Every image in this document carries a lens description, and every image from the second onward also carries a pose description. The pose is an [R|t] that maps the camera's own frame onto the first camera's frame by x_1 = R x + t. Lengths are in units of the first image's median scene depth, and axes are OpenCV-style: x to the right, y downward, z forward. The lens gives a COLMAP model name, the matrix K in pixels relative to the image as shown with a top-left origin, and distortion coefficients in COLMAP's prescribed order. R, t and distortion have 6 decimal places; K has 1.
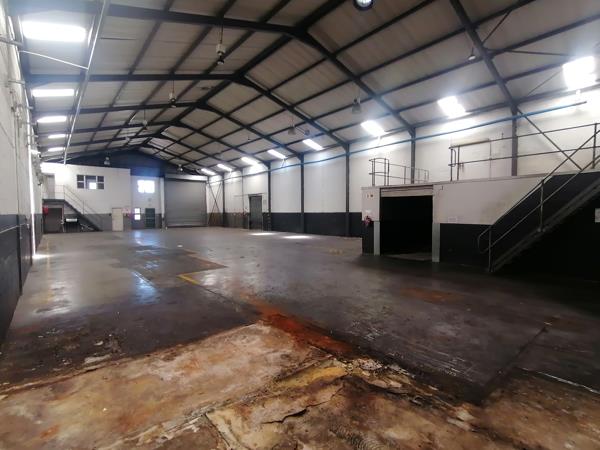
lens RADIAL K [[294.7, 0, 300.2], [0, 294.7, 228.7], [0, 0, 1]] dist [0.015314, -0.017815]
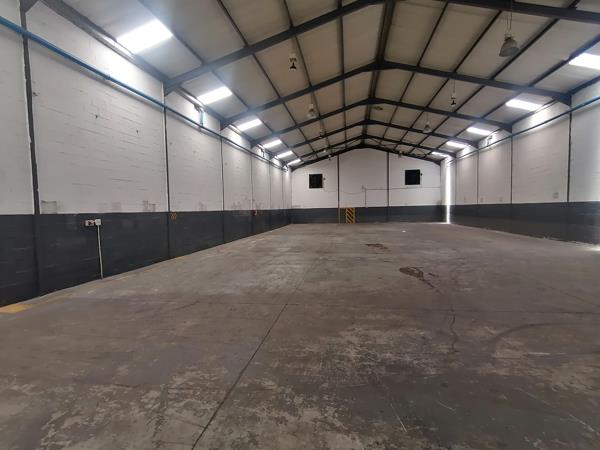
lens RADIAL K [[297.3, 0, 301.2], [0, 297.3, 226.9], [0, 0, 1]] dist [-0.007481, -0.000907]
pose [[0.646985, 0.035706, -0.761666, 0.095594], [-0.022168, 0.999362, 0.028018, -0.014320], [0.762181, -0.001243, 0.647363, 0.261447]]
